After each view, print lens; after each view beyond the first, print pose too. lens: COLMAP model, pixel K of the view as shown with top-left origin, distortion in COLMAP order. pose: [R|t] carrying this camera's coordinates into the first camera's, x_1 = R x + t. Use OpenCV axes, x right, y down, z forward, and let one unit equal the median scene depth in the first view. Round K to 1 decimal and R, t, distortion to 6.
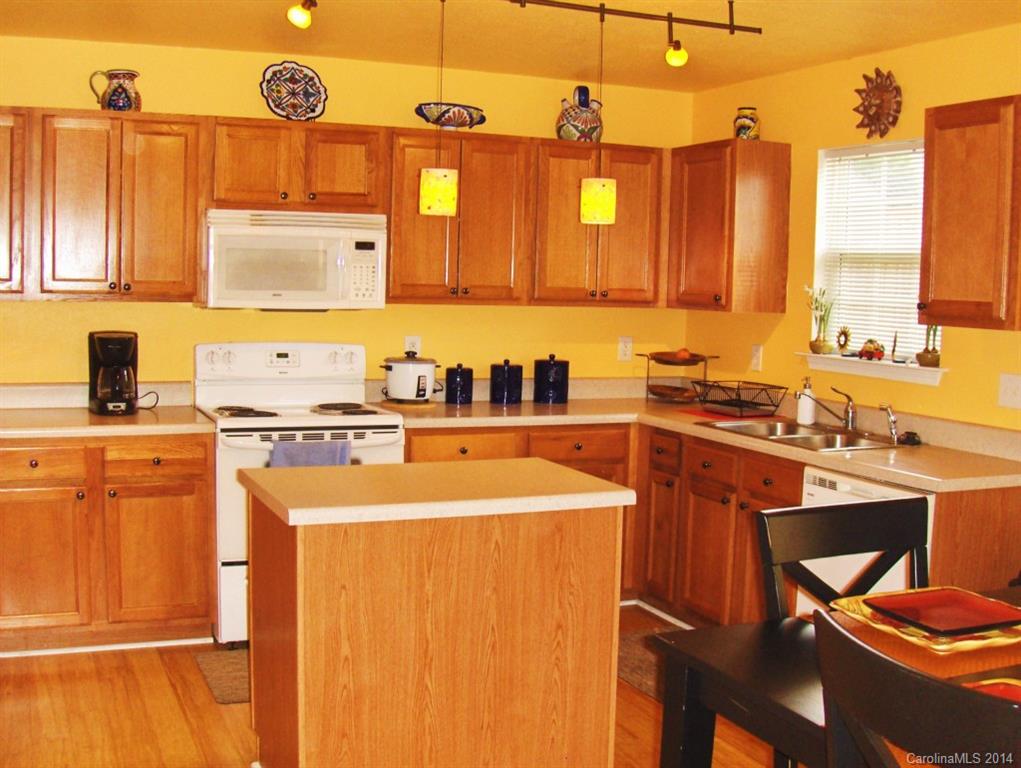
lens RADIAL K [[1231.3, 0, 510.5], [0, 1231.3, 384.0], [0, 0, 1]] dist [-0.195903, 0.047962]
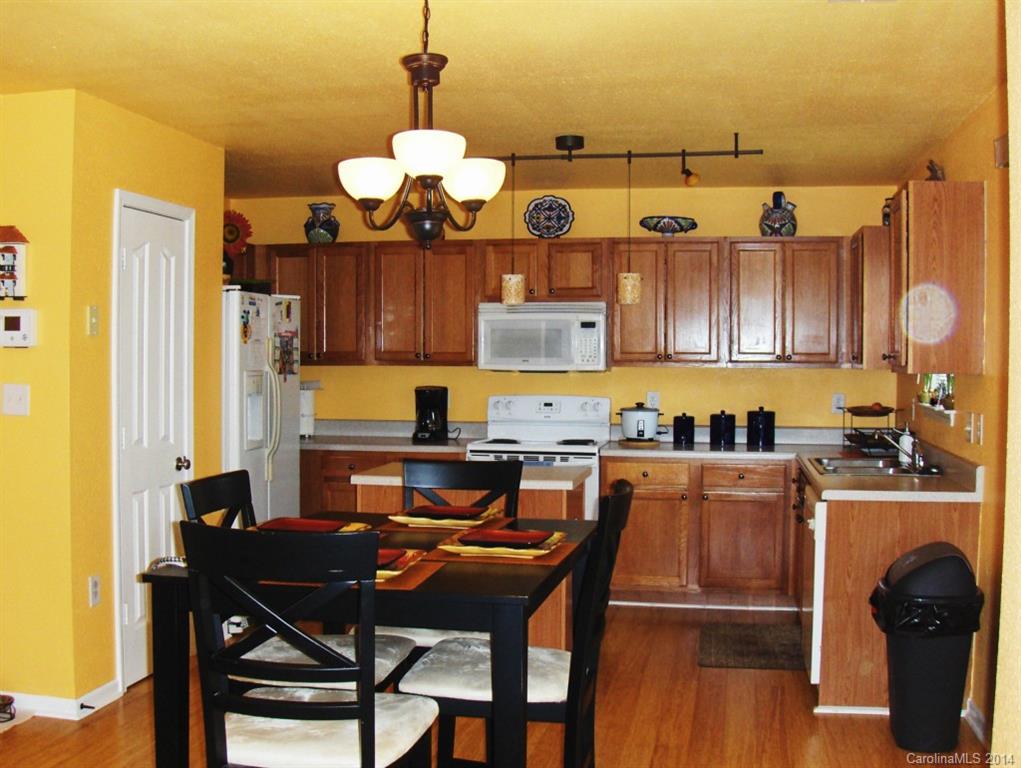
lens RADIAL K [[1231.3, 0, 510.5], [0, 1231.3, 384.0], [0, 0, 1]] dist [-0.195903, 0.047962]
pose [[0.811786, -0.004093, -0.583941, 0.613775], [-0.031938, 0.998167, -0.051397, 0.027690], [0.583081, 0.060373, 0.810167, -0.173368]]
